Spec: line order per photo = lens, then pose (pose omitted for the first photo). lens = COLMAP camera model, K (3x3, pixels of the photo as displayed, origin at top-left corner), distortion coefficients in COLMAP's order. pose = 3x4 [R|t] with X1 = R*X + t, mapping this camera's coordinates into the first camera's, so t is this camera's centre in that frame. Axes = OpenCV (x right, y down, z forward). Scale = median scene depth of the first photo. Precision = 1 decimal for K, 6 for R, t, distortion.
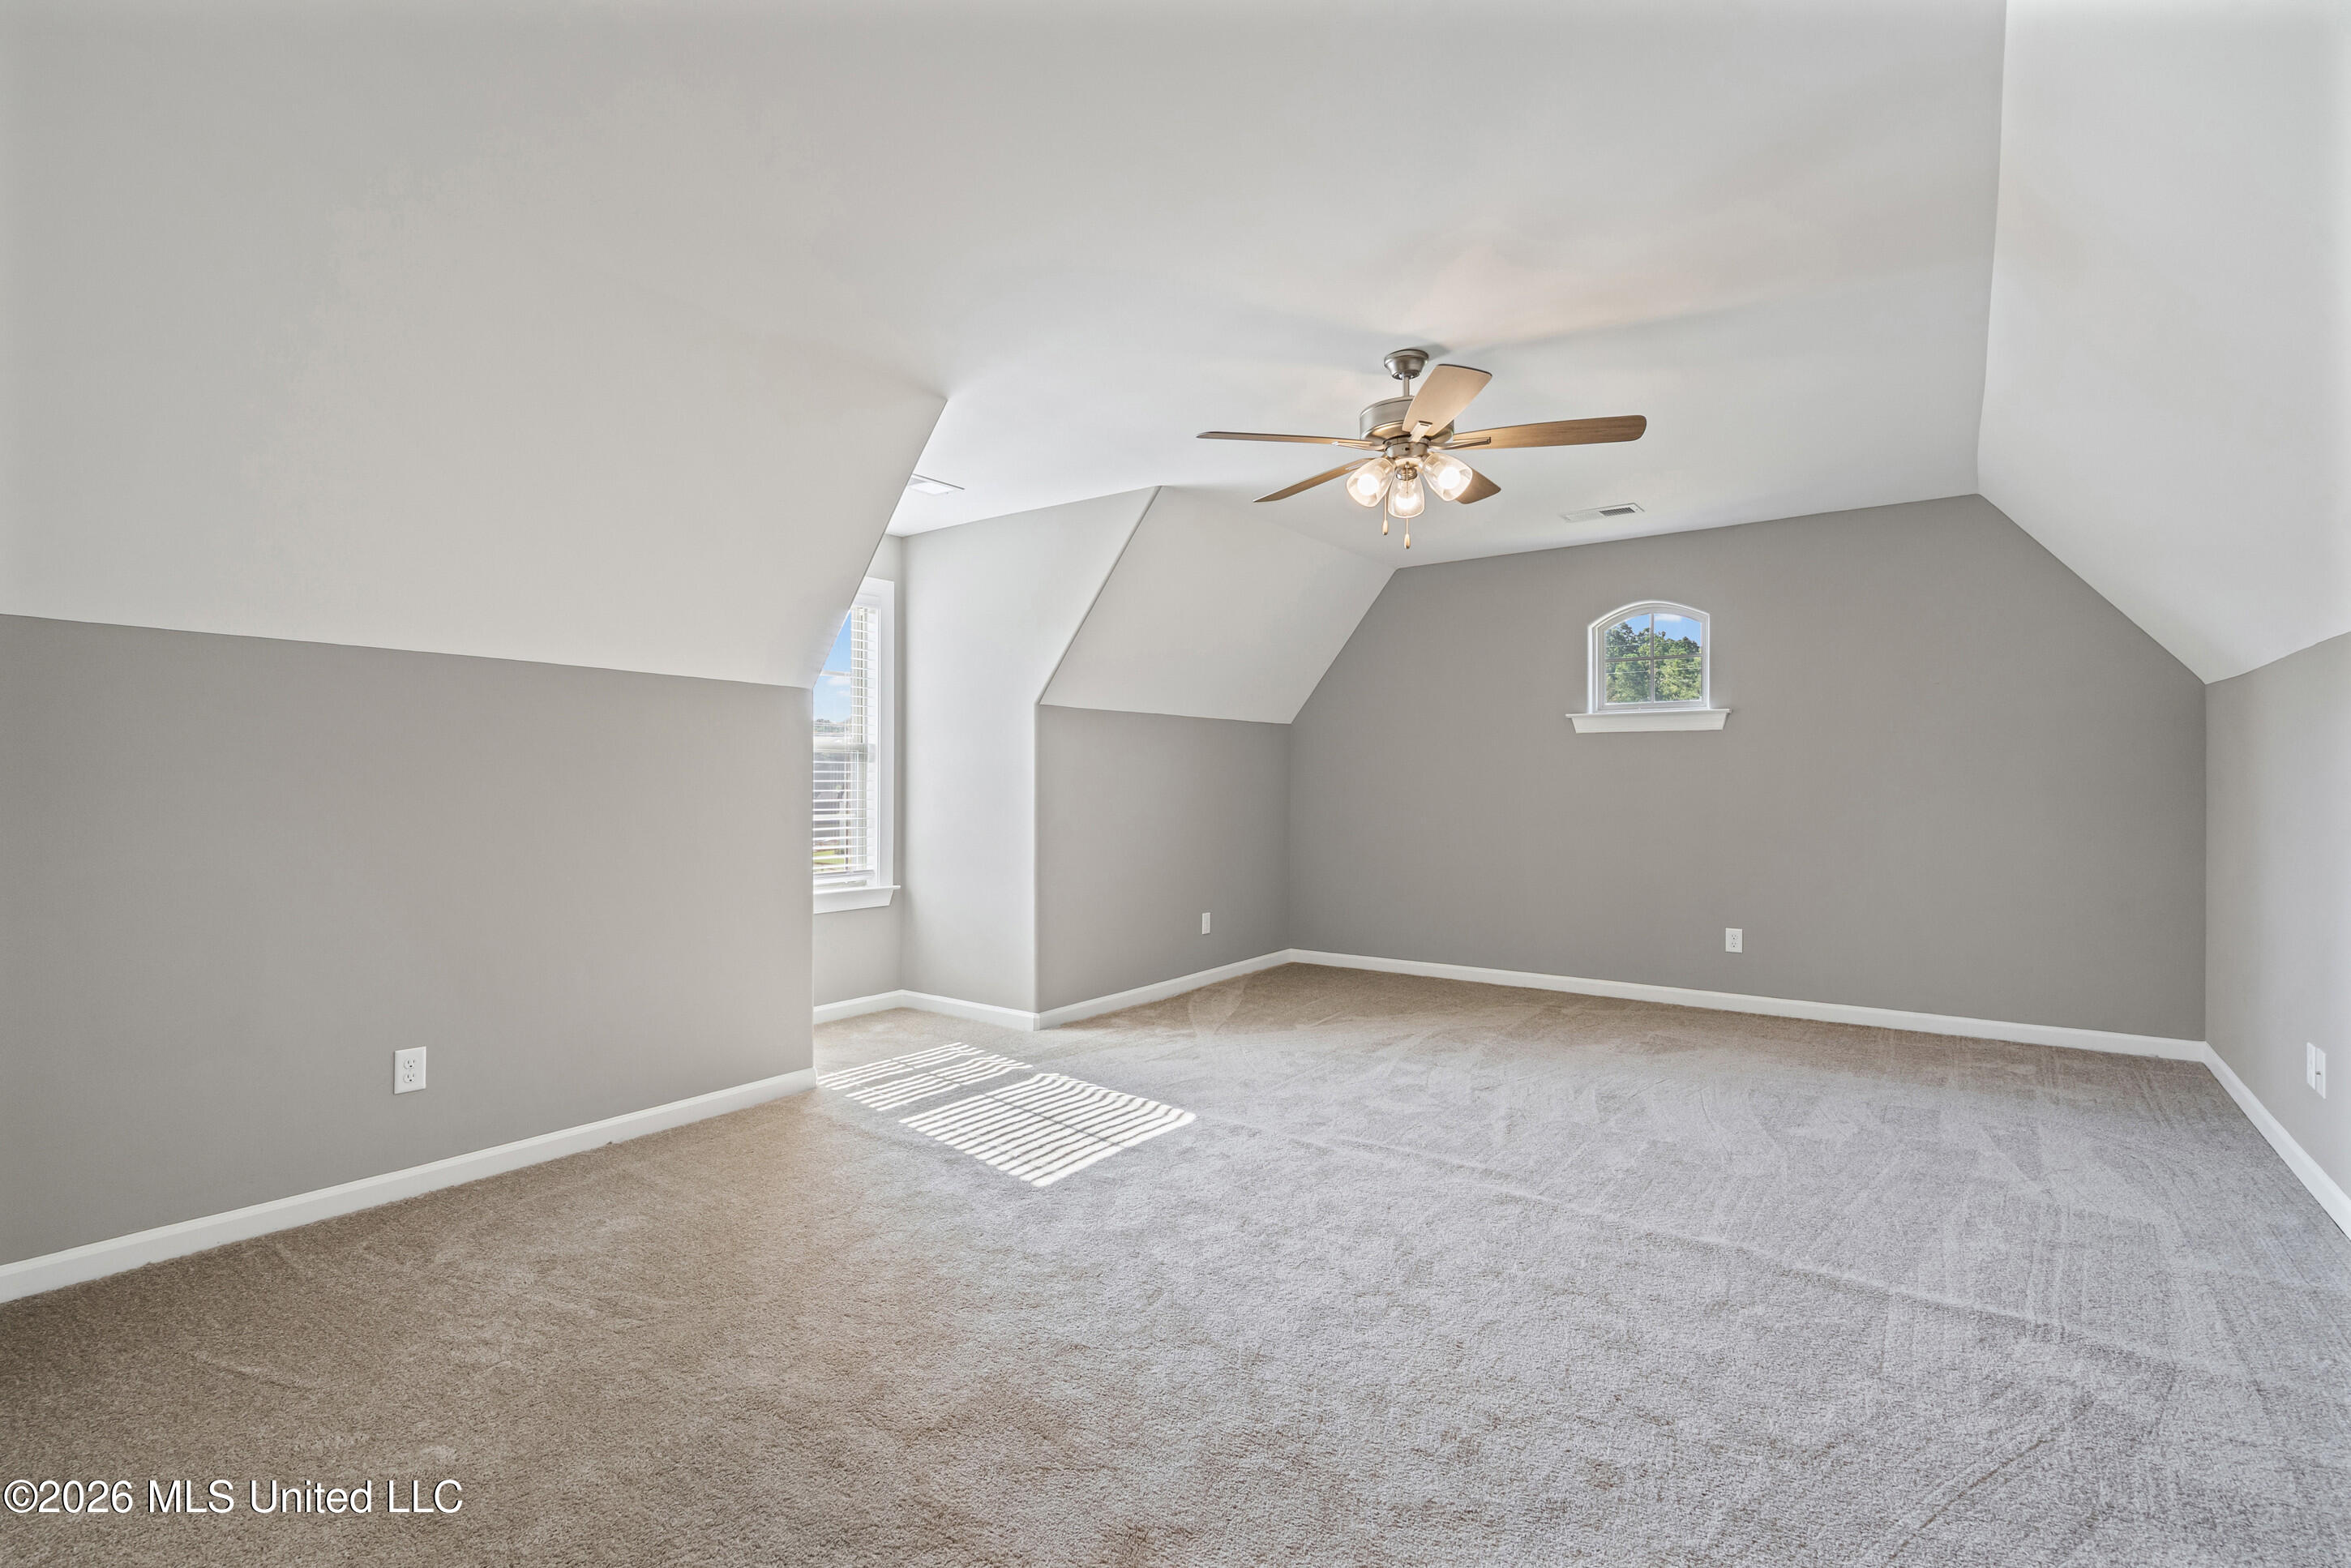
lens RADIAL K [[1078.5, 0, 1175.2], [0, 1078.5, 781.3], [0, 0, 1]] dist [0.003622, 0.000674]
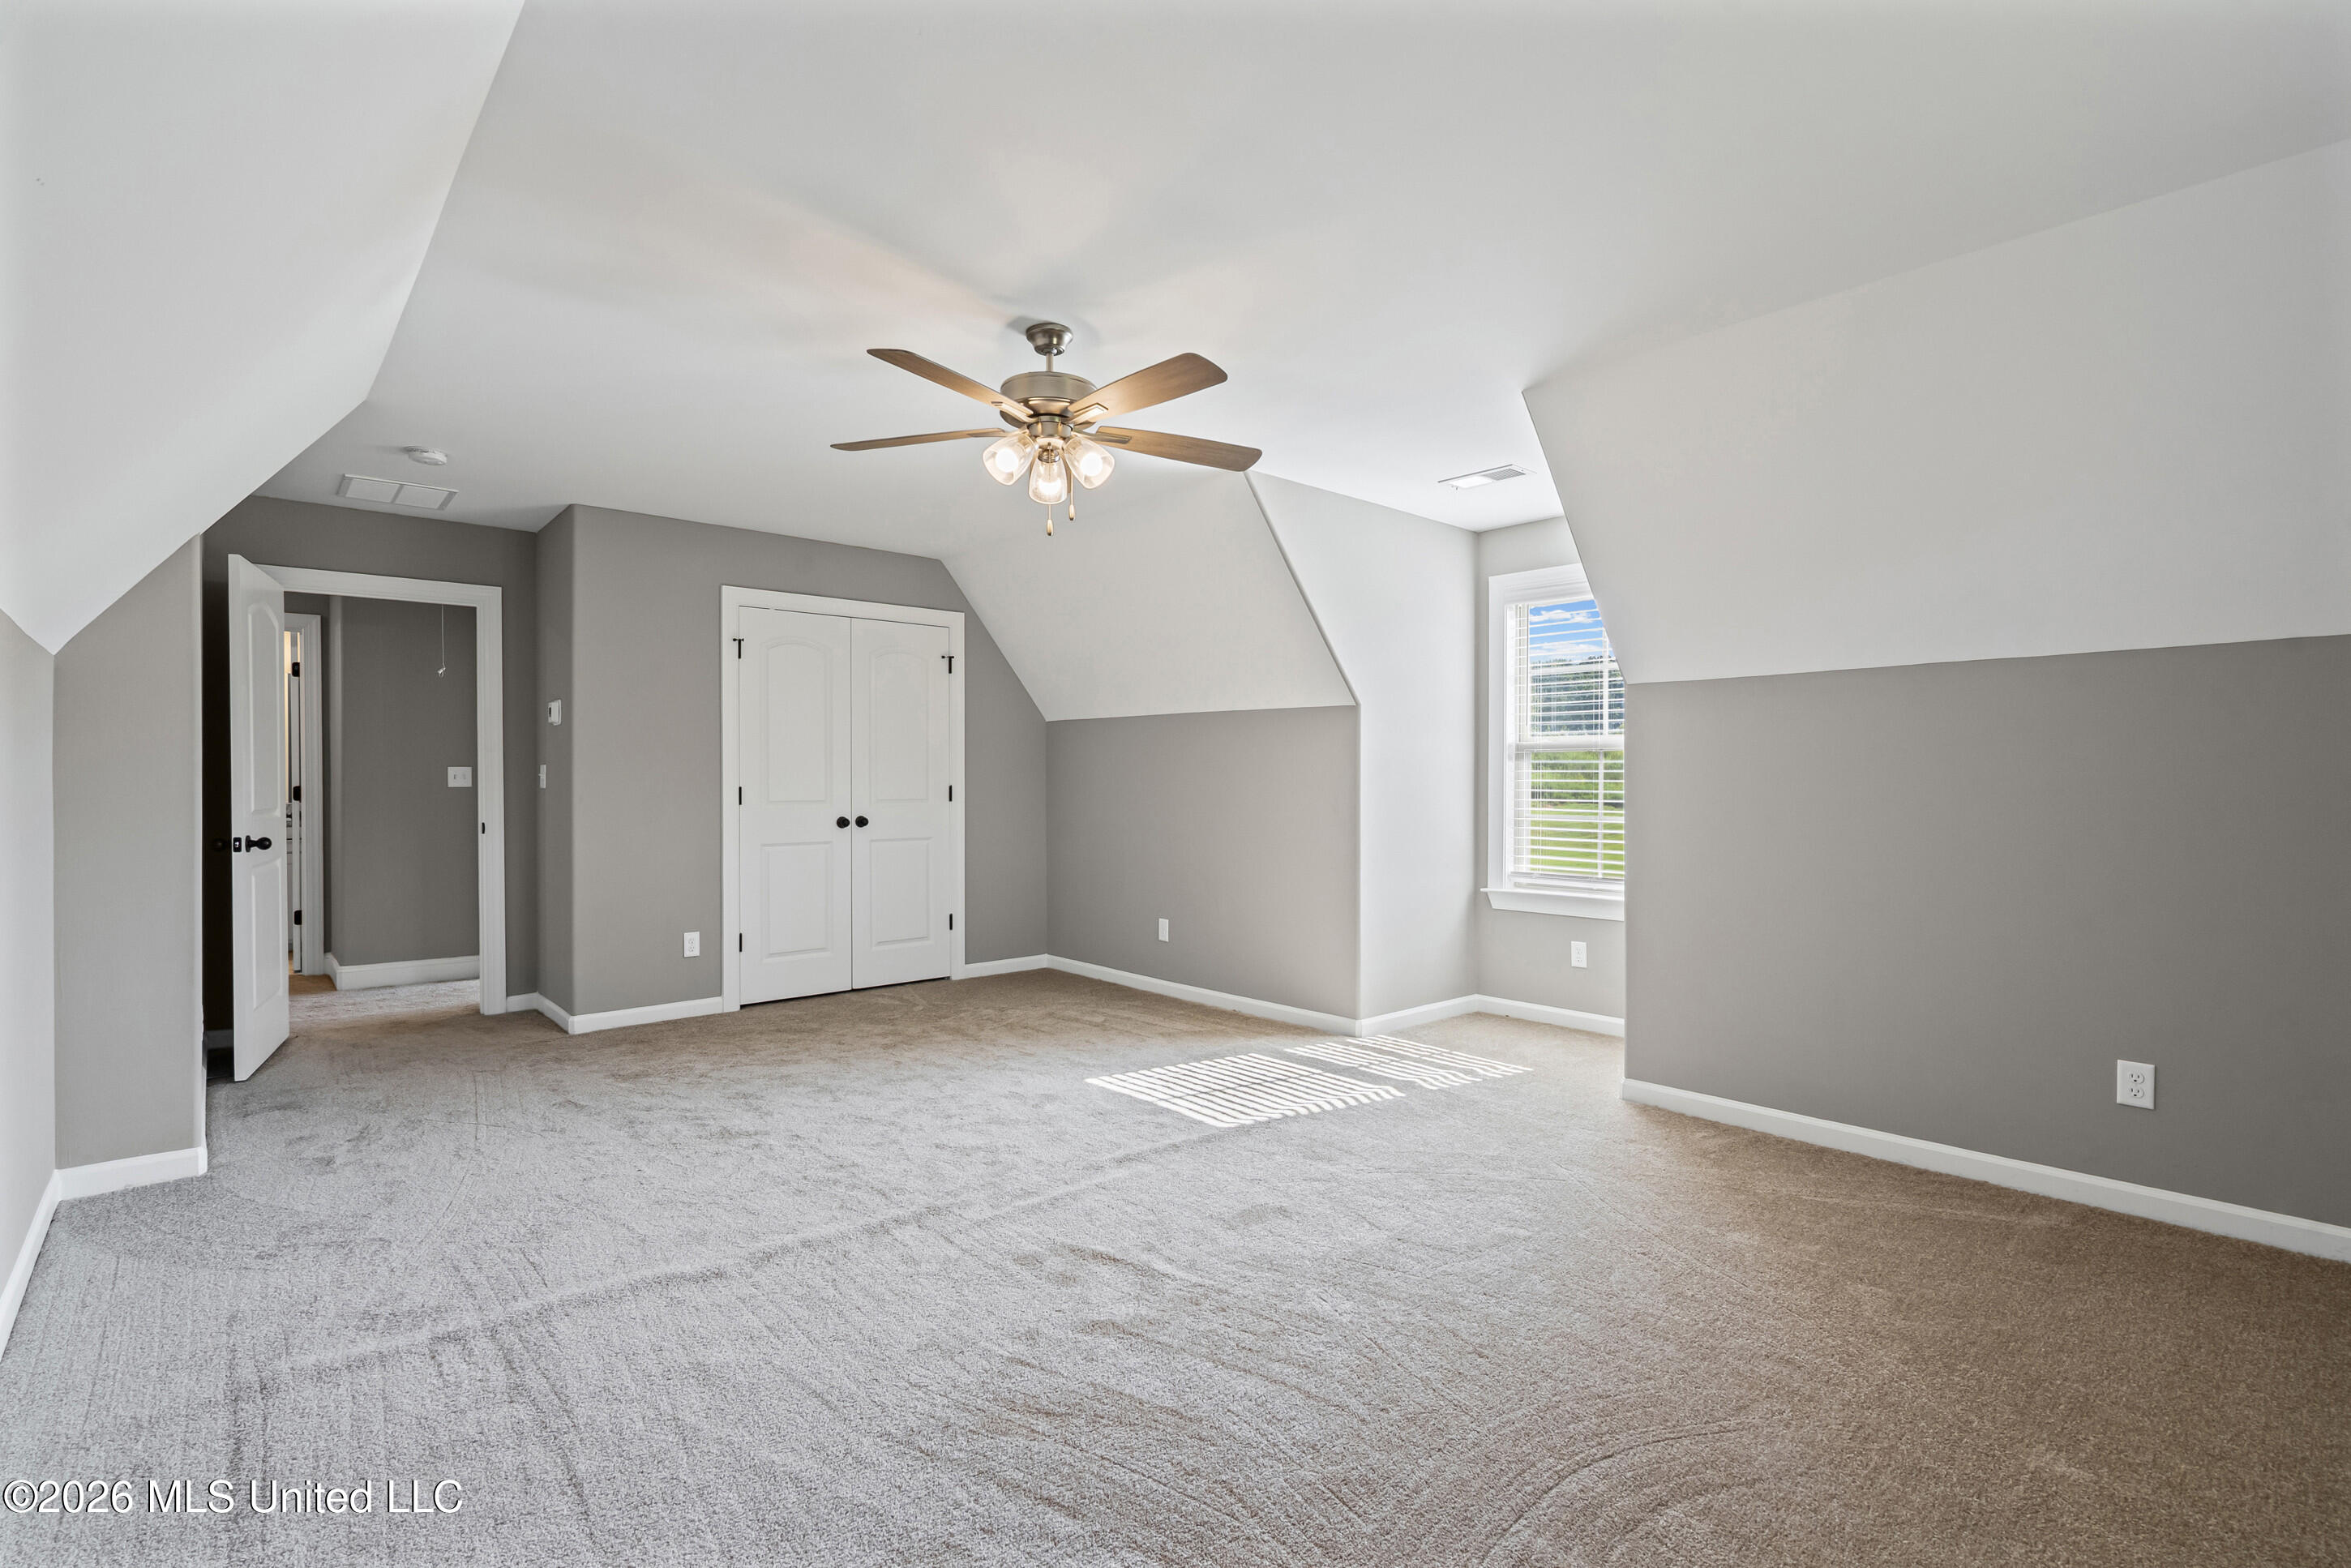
lens RADIAL K [[1078.5, 0, 1176.3], [0, 1078.5, 791.9], [0, 0, 1]] dist [0.003622, 0.000674]
pose [[-0.223600, 0.004130, -0.974672, 1.012675], [-0.000304, 0.999991, 0.004307, 0.001741], [0.974681, 0.001259, -0.223597, 1.209157]]
